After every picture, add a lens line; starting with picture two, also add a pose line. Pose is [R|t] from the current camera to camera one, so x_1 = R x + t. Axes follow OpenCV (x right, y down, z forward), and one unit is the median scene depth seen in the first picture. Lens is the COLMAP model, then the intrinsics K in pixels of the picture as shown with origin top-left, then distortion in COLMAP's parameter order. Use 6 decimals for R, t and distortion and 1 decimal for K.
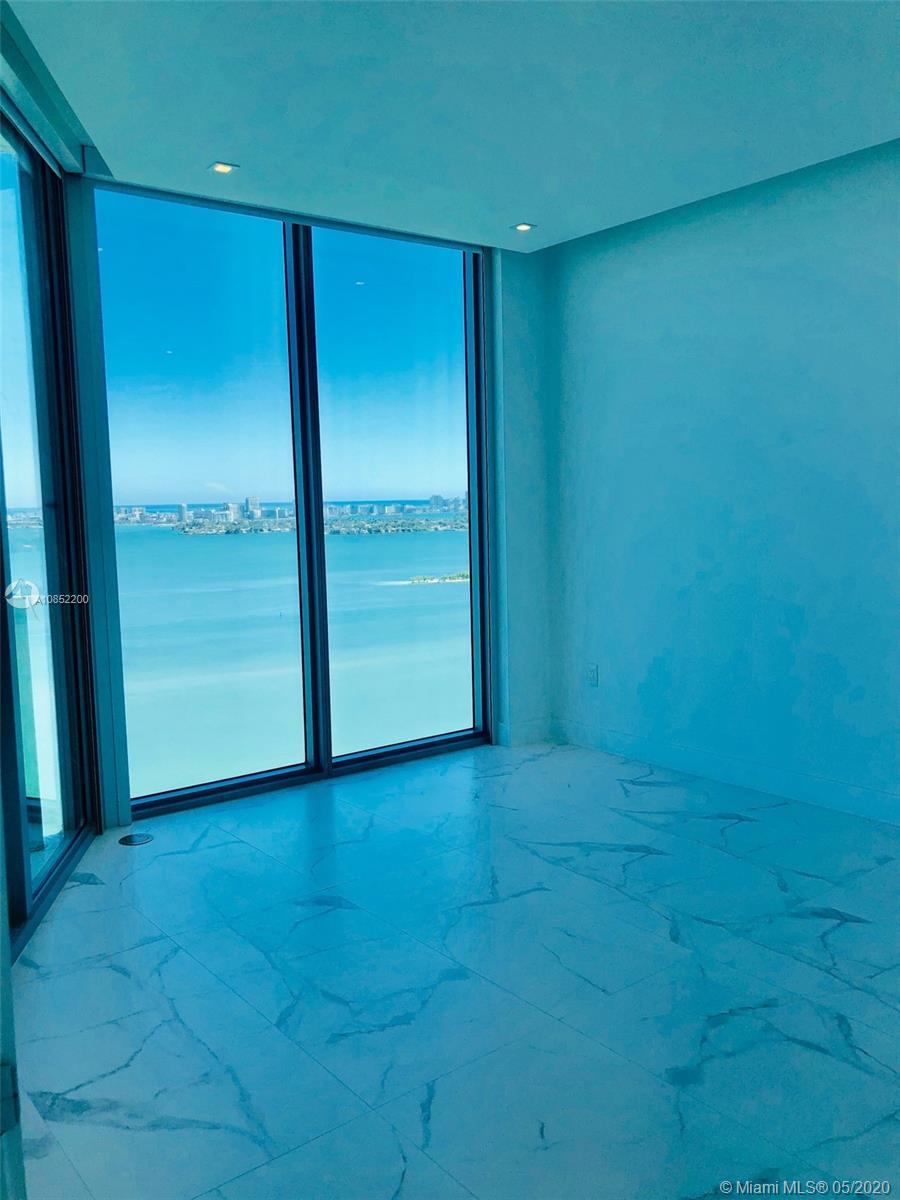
lens RADIAL K [[983.1, 0, 450.0], [0, 983.1, 600.0], [0, 0, 1]] dist [0.010573, -0.004782]
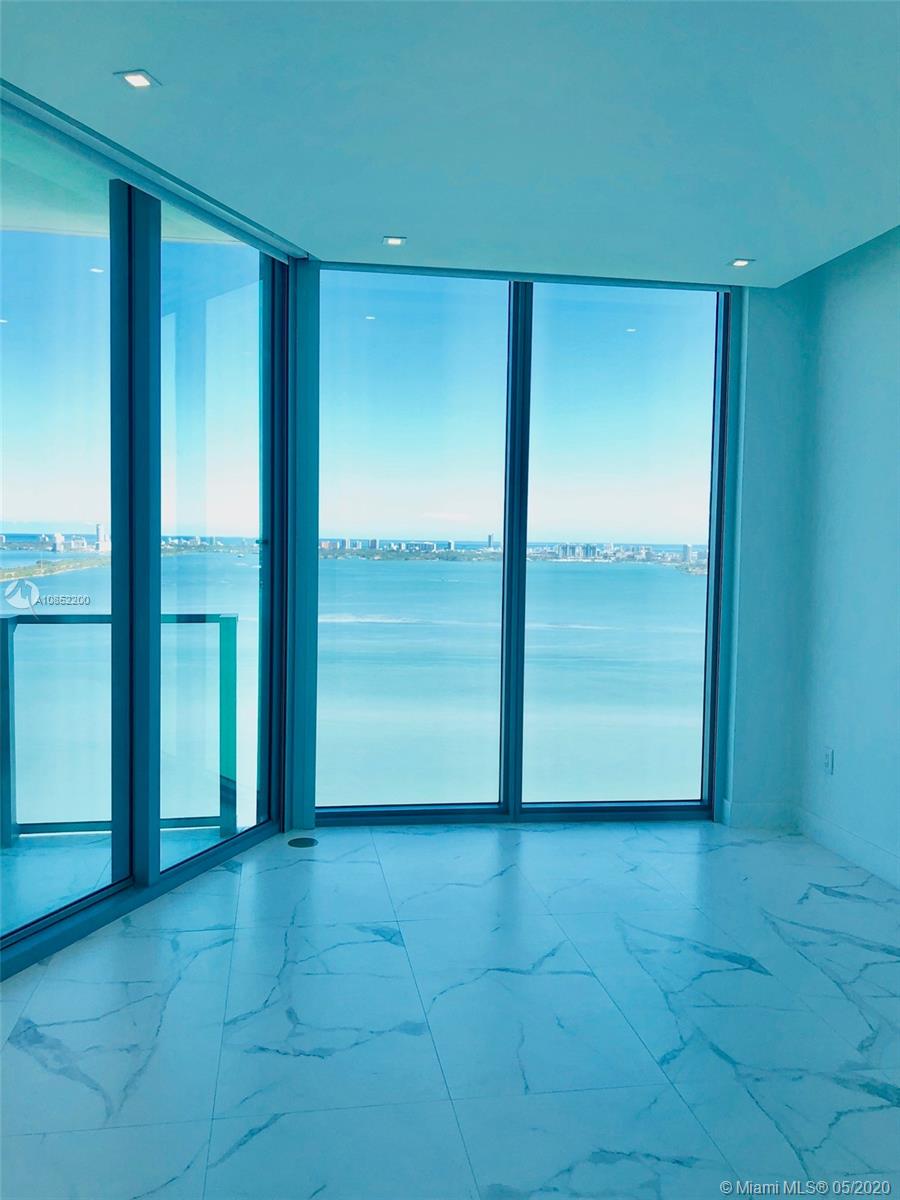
lens RADIAL K [[993.9, 0, 450.0], [0, 993.9, 600.0], [0, 0, 1]] dist [0.038535, -0.007462]
pose [[0.874382, 0.069892, -0.480178, 0.289423], [-0.089960, 0.995767, -0.018875, -0.020058], [0.476826, 0.059701, 0.876968, 0.061140]]
